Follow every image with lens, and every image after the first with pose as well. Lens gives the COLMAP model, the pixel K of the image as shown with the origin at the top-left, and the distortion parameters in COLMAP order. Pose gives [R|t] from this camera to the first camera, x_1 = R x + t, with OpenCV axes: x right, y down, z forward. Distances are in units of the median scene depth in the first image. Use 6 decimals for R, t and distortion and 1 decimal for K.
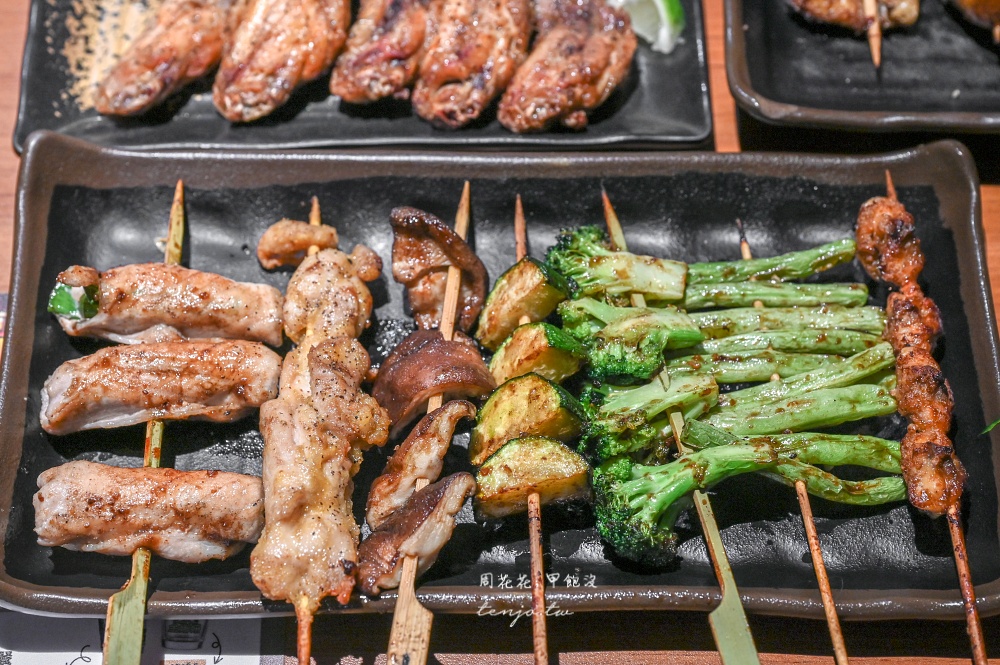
lens RADIAL K [[2132.6, 0, 494.6], [0, 2132.6, 334.6], [0, 0, 1]] dist [-0.011735, 0.000000]
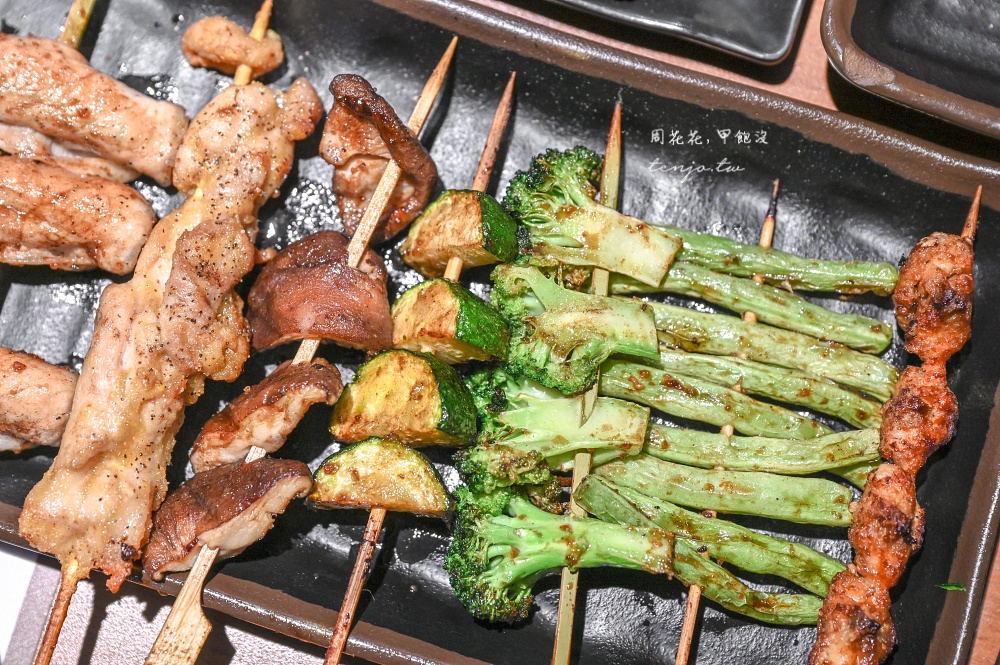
lens RADIAL K [[2237.9, 0, 495.8], [0, 2237.9, 323.6], [0, 0, 1]] dist [-0.023110, 0.000000]
pose [[0.949648, 0.309647, -0.047822, 0.077784], [-0.263118, 0.871019, 0.414843, -0.347544], [0.170108, -0.381372, 0.908636, 0.236491]]
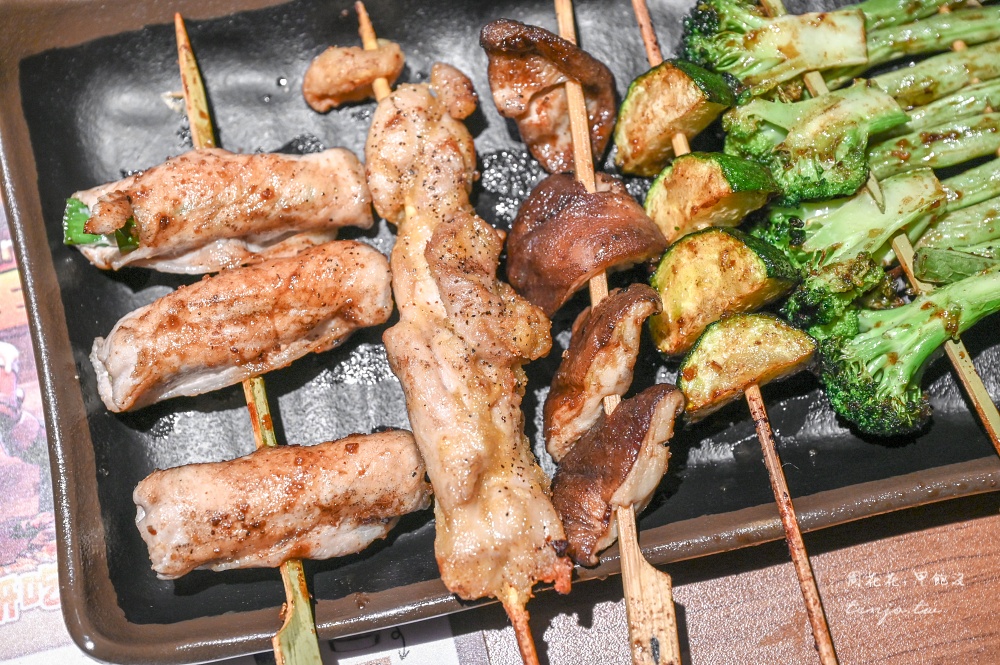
lens RADIAL K [[2541.7, 0, 504.6], [0, 2541.7, 339.9], [0, 0, 1]] dist [-0.030325, 0.000000]
pose [[0.977302, -0.206609, 0.046847, -0.109054], [0.179183, 0.924103, 0.337531, -0.269252], [-0.113028, -0.321475, 0.940148, 0.117134]]
